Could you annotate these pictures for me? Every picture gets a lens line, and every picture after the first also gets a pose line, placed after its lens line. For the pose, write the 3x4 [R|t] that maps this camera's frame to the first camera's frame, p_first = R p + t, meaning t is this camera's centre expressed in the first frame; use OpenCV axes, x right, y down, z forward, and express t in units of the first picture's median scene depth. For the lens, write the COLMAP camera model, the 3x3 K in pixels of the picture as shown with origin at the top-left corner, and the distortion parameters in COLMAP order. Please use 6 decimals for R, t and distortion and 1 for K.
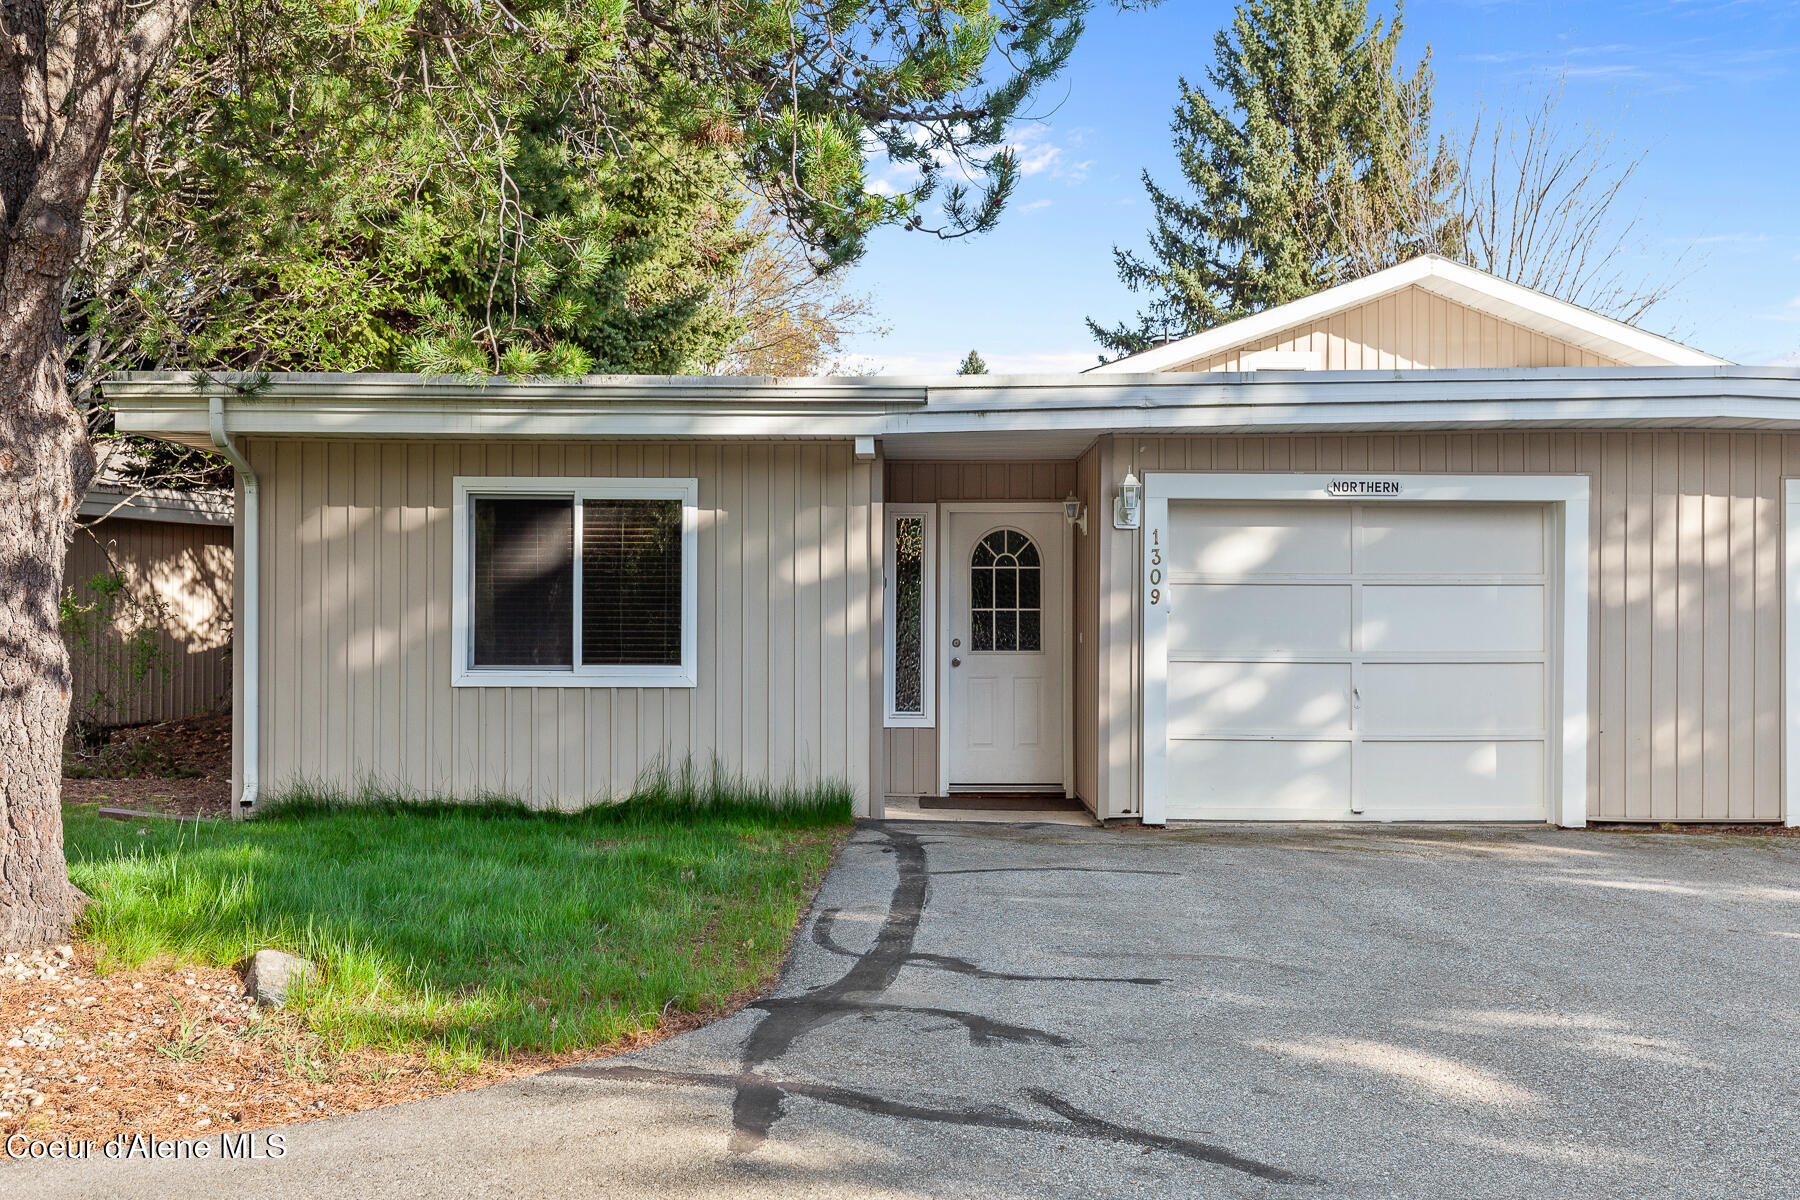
lens RADIAL K [[1798.9, 0, 900.5], [0, 1798.9, 603.2], [0, 0, 1]] dist [-0.005539, 0.000000]
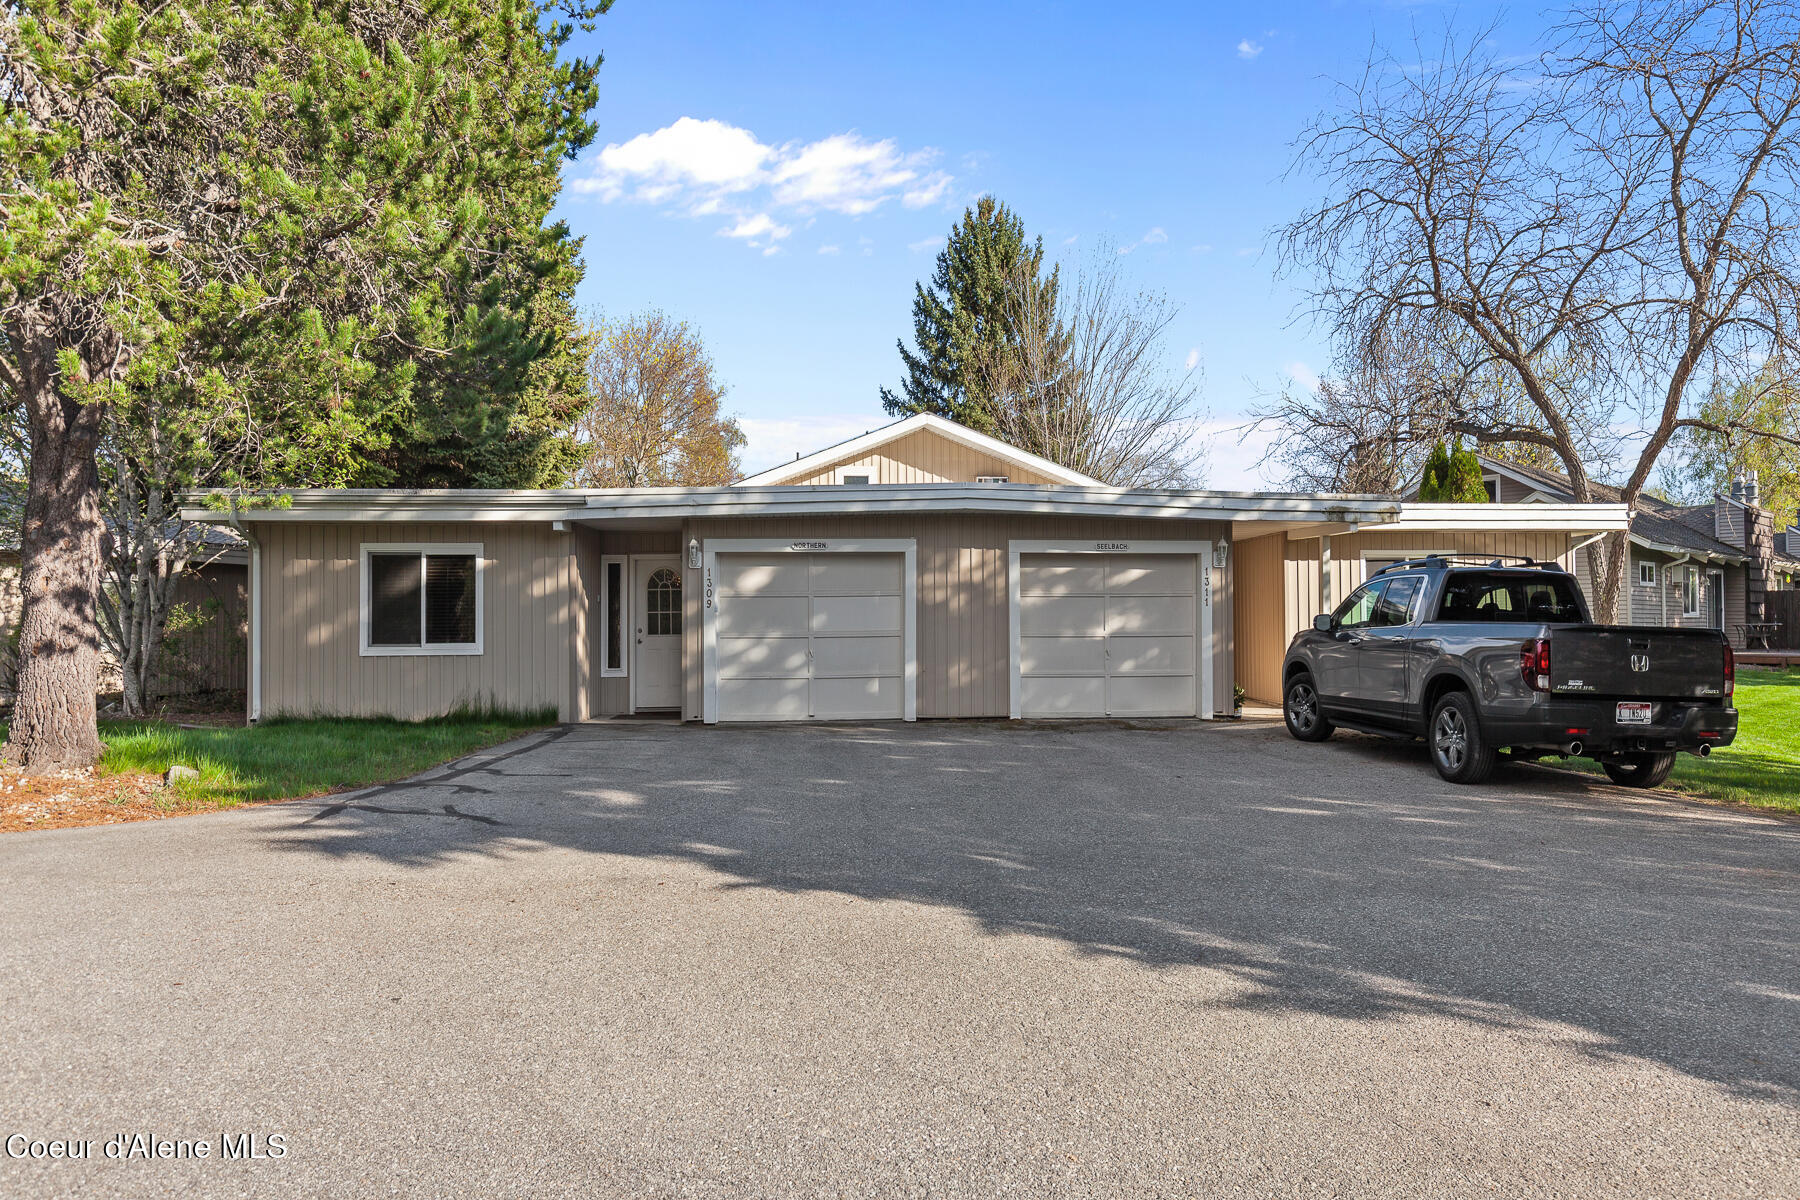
lens RADIAL K [[1318.8, 0, 899.4], [0, 1318.8, 597.9], [0, 0, 1]] dist [0.003908, -0.003275]
pose [[0.999816, -0.009544, -0.016663, 0.358498], [0.009282, 0.999833, -0.015710, 0.014131], [0.016810, 0.015553, 0.999738, -0.384840]]
